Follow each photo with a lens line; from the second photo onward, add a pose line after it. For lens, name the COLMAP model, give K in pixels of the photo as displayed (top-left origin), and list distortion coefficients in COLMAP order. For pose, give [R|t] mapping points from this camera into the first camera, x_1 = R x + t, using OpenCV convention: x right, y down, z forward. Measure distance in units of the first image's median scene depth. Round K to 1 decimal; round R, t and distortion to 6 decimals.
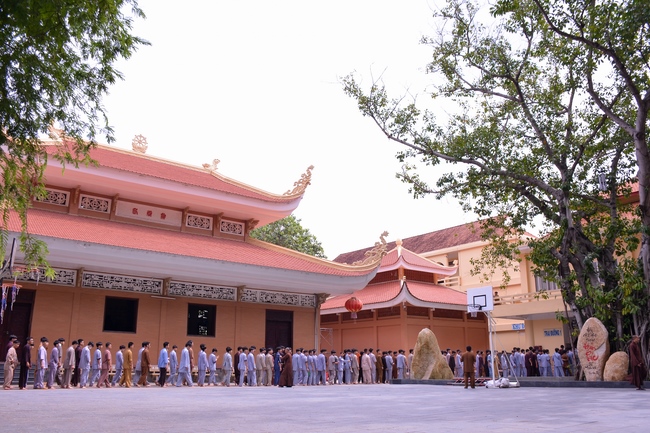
lens RADIAL K [[521.4, 0, 325.0], [0, 521.4, 216.5], [0, 0, 1]] dist [-0.158223, 0.086116]
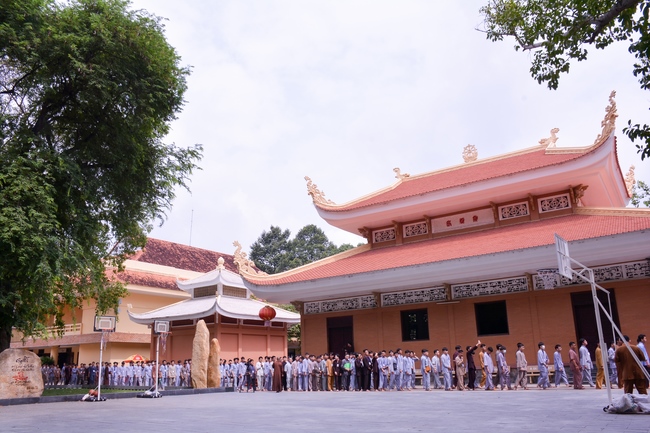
lens RADIAL K [[514.8, 0, 325.0], [0, 514.8, 216.5], [0, 0, 1]] dist [-0.141986, 0.096231]
pose [[0.293445, -0.275477, -0.915425, 0.554390], [0.280843, 0.940169, -0.192897, 0.113232], [0.913793, -0.200486, 0.353254, 0.407689]]
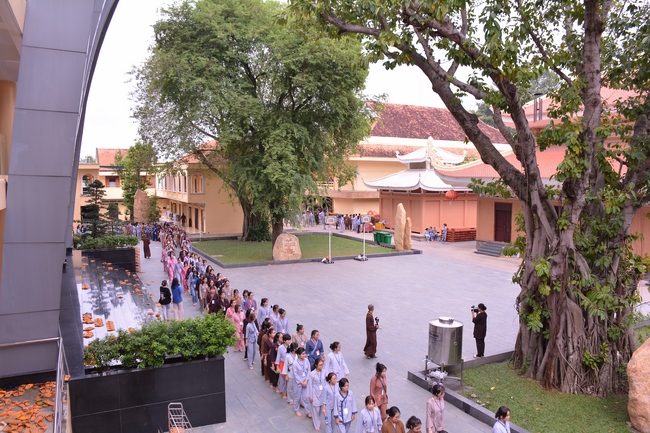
lens RADIAL K [[514.8, 0, 325.0], [0, 514.8, 216.5], [0, 0, 1]] dist [-0.141986, 0.096231]
pose [[-0.197602, 0.074335, -0.977460, 0.991356], [0.253740, 0.967017, 0.022245, -0.008522], [0.946873, -0.243625, -0.209947, 0.593261]]
